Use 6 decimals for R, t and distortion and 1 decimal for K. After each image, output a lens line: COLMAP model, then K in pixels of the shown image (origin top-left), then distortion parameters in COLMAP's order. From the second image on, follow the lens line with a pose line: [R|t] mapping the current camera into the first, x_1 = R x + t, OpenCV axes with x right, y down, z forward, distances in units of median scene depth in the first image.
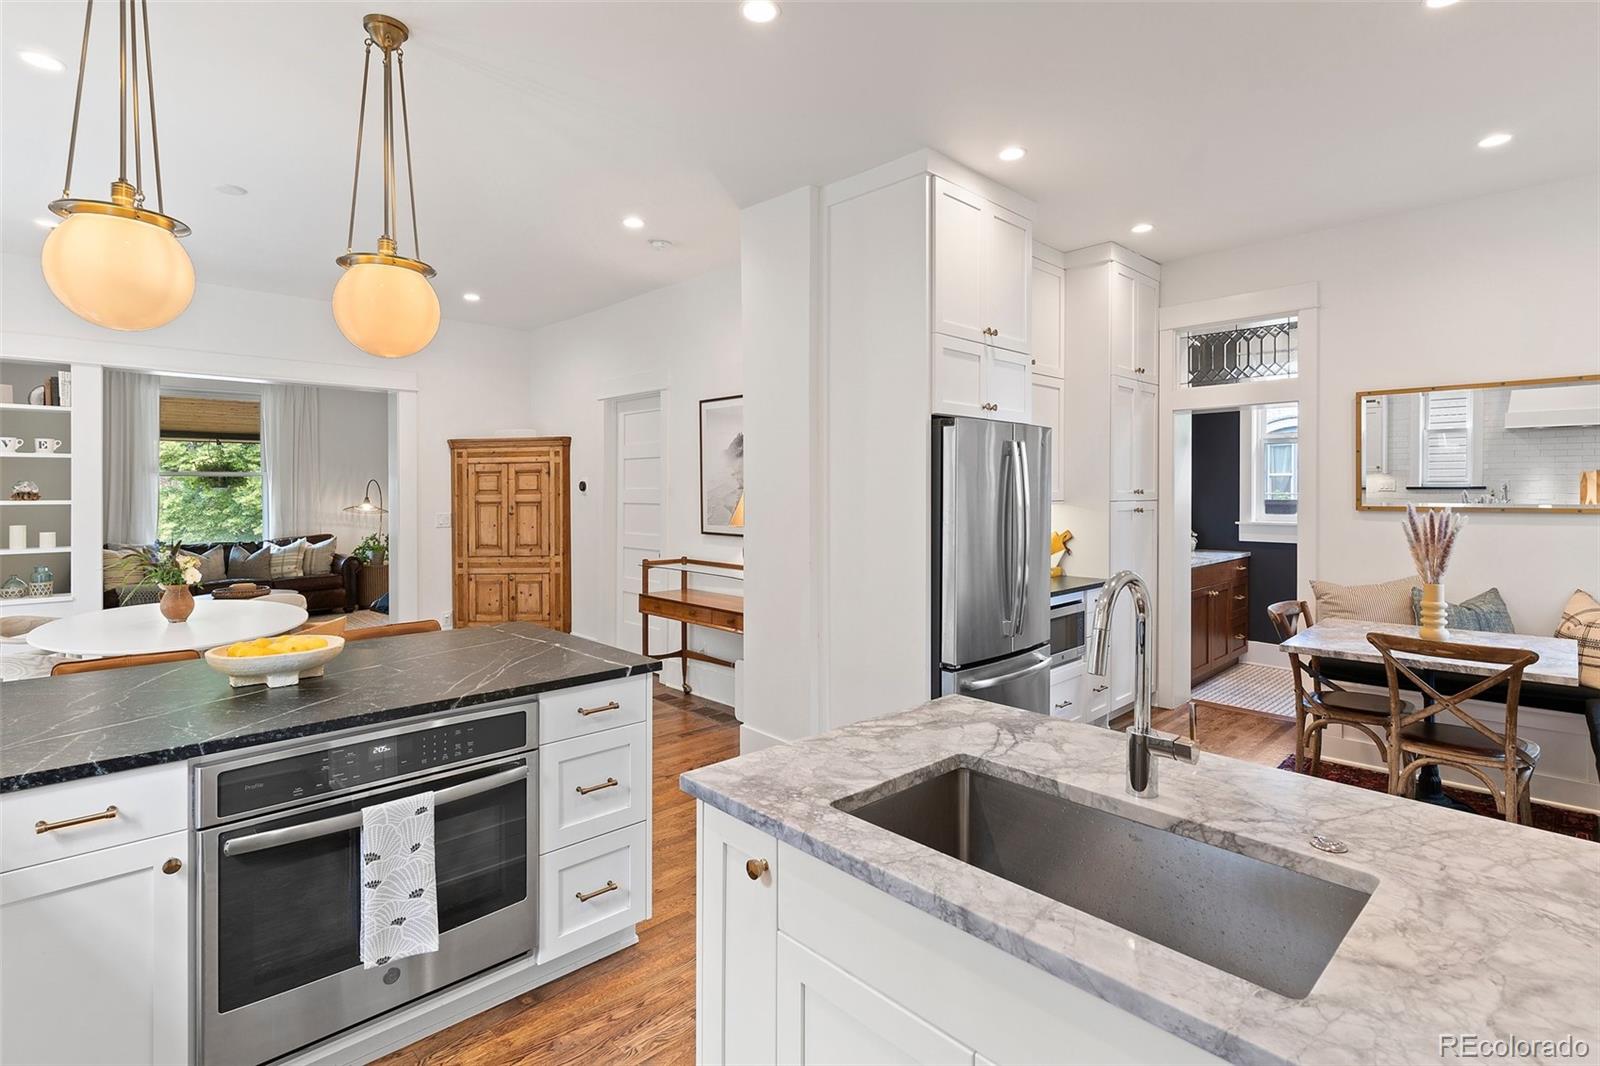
lens RADIAL K [[768.2, 0, 795.1], [0, 768.2, 490.6], [0, 0, 1]] dist [-0.000899, -0.000851]
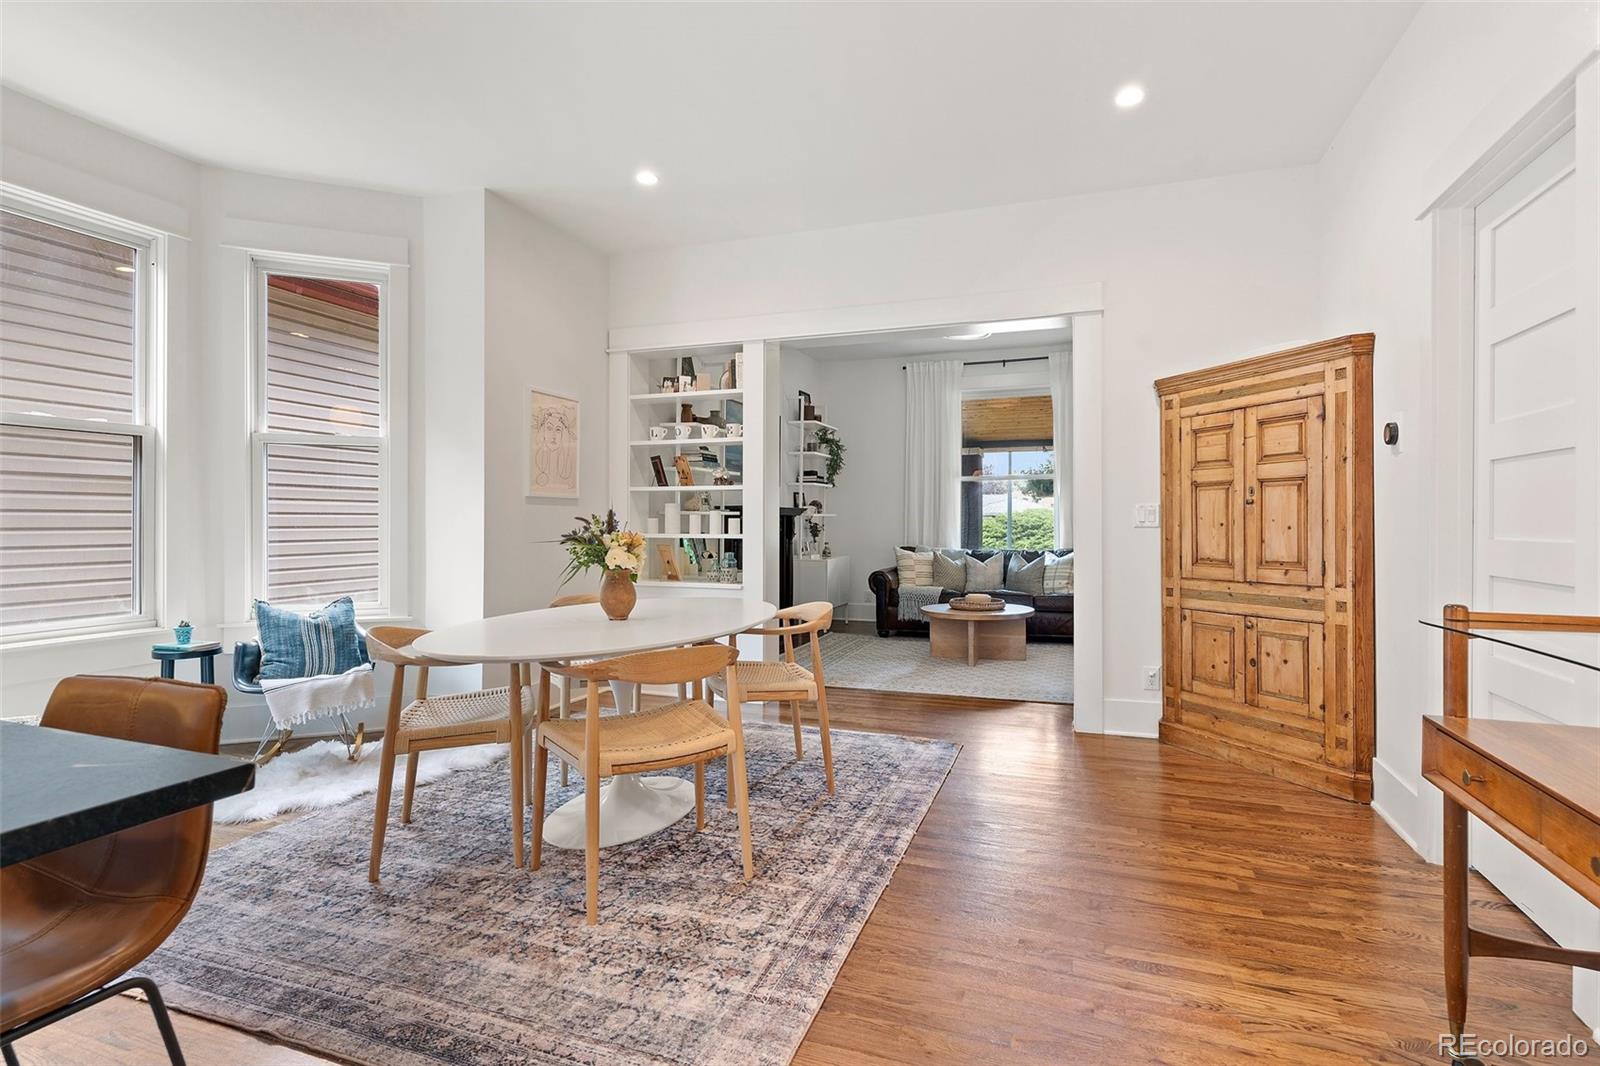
lens RADIAL K [[768.2, 0, 814.6], [0, 768.2, 518.7], [0, 0, 1]] dist [-0.000899, -0.000851]
pose [[0.444816, -0.002233, -0.895619, -0.029202], [-0.002414, 0.999990, -0.003692, 0.044234], [0.895619, 0.003804, 0.444806, 0.495935]]
